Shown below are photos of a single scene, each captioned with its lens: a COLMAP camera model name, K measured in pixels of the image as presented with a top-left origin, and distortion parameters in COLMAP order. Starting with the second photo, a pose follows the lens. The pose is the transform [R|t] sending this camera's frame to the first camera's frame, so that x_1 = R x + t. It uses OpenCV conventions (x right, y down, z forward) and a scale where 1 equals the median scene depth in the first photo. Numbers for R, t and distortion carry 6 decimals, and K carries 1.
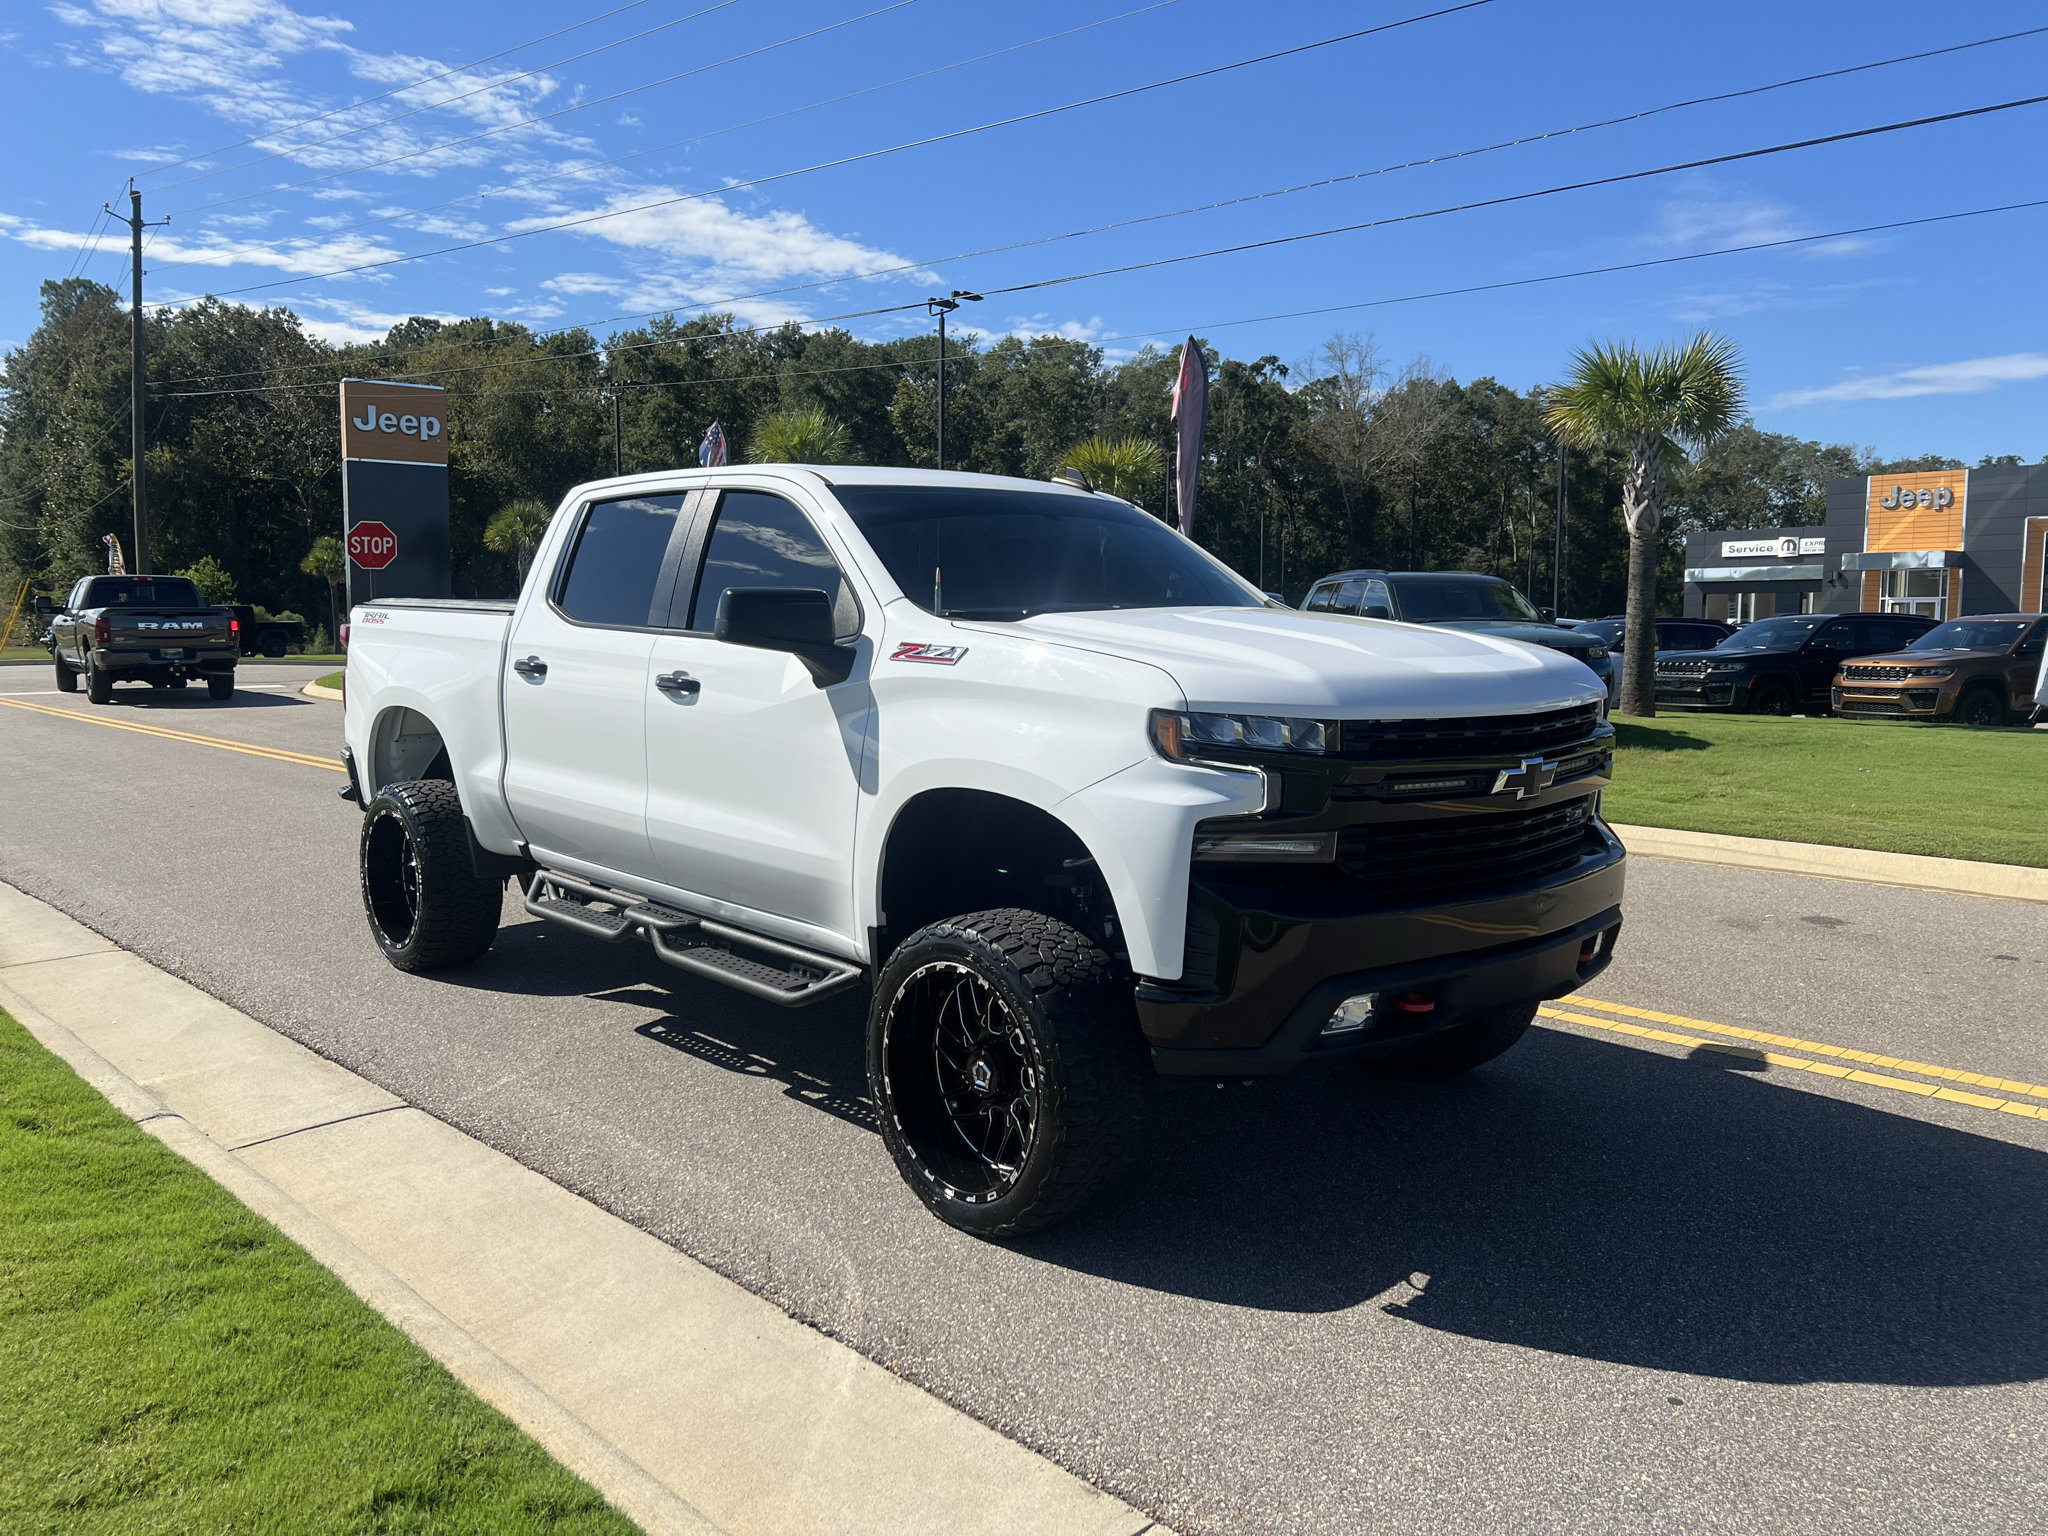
lens RADIAL K [[1525.4, 0, 1025.6], [0, 1525.4, 782.5], [0, 0, 1]] dist [0.053242, -0.066342]
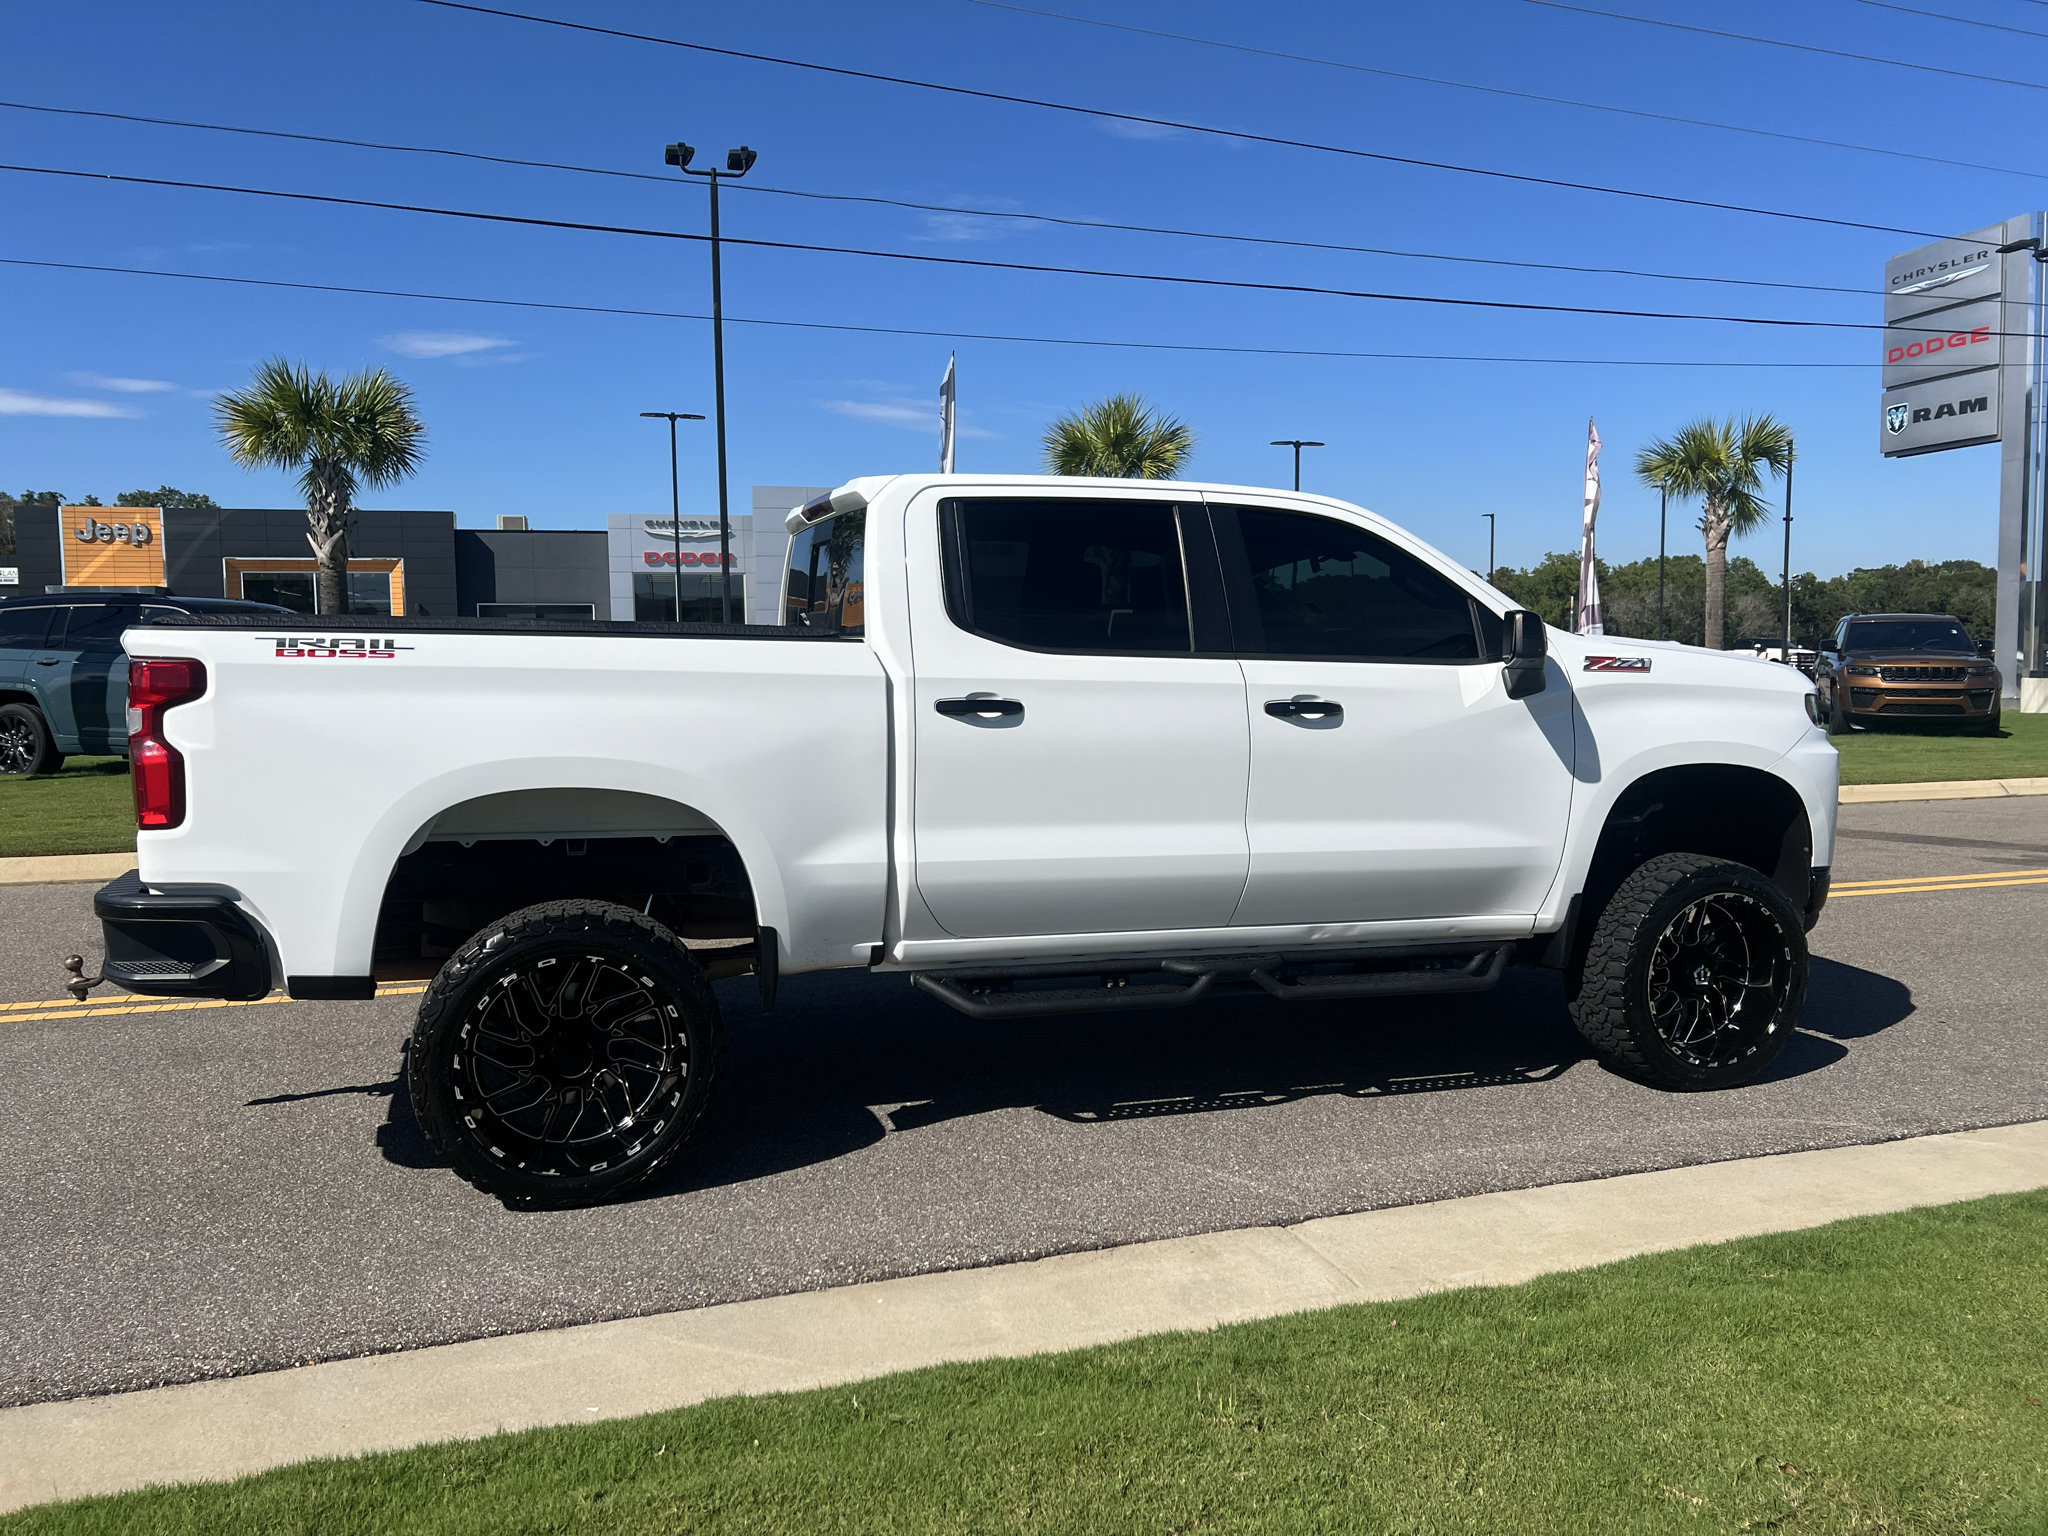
lens RADIAL K [[1525.4, 0, 1025.6], [0, 1525.4, 782.5], [0, 0, 1]] dist [0.053242, -0.066342]
pose [[0.424654, -0.084699, 0.901385, -0.150925], [0.105169, 0.993489, 0.043807, -0.010050], [-0.899227, 0.076195, 0.430797, 0.095291]]
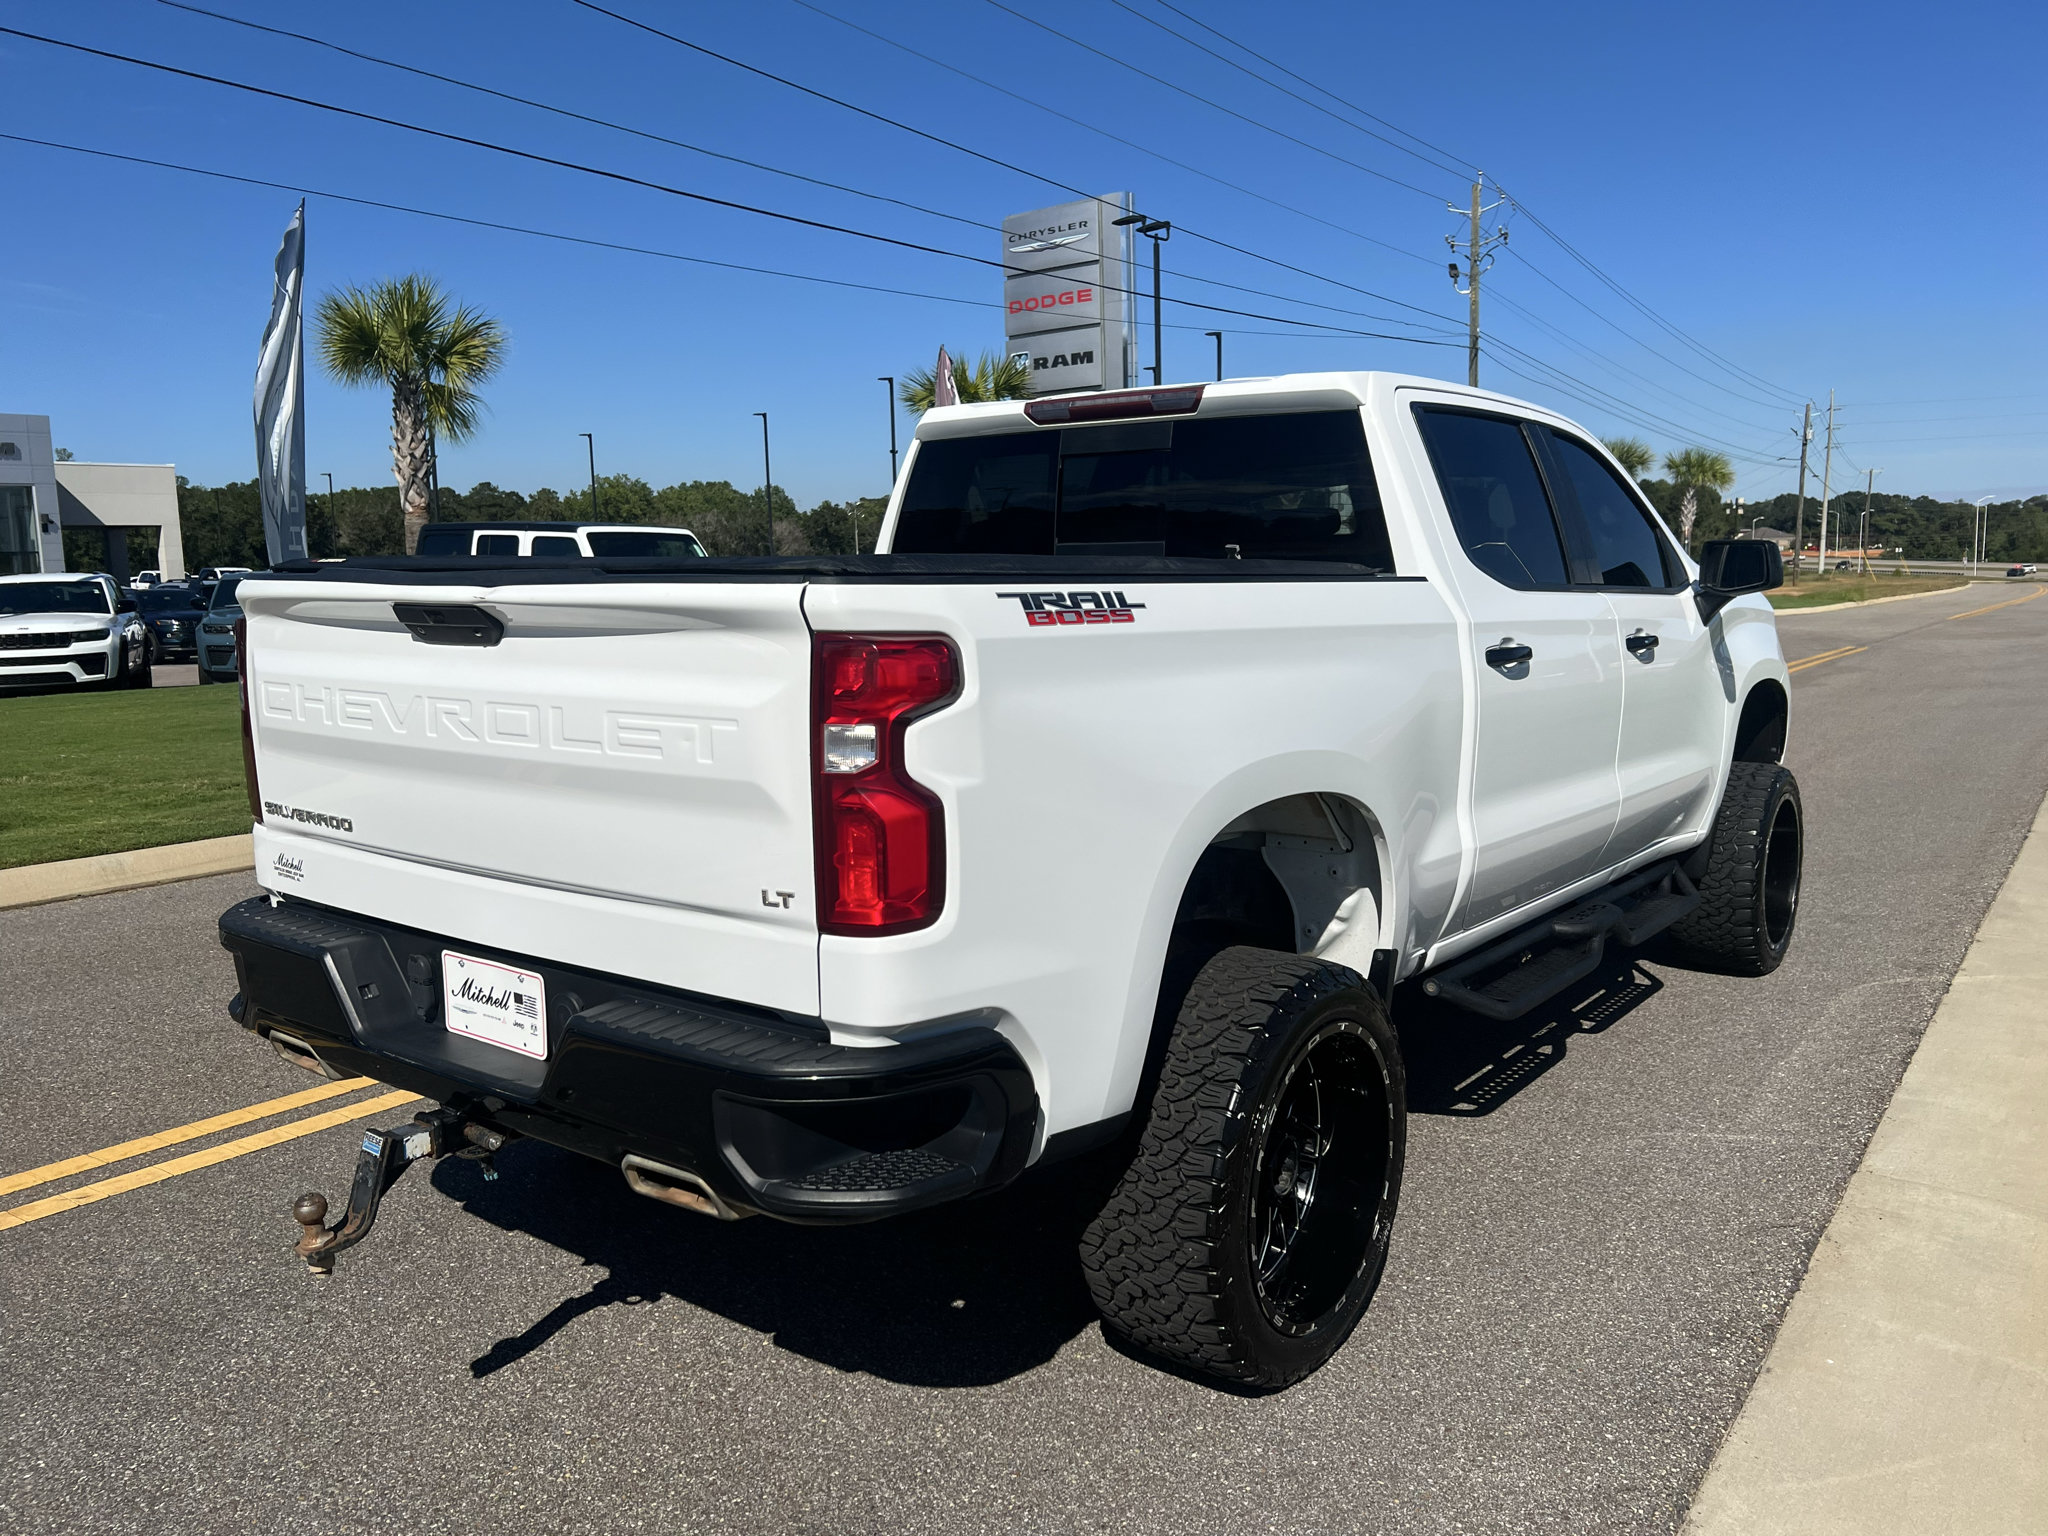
lens RADIAL K [[1551.1, 0, 1037.1], [0, 1551.1, 773.2], [0, 0, 1]] dist [0.056388, -0.072048]
pose [[-0.170484, -0.133316, 0.976300, -0.141515], [0.122635, 0.980231, 0.155268, -0.022934], [-0.977699, 0.146199, -0.150764, 0.193481]]
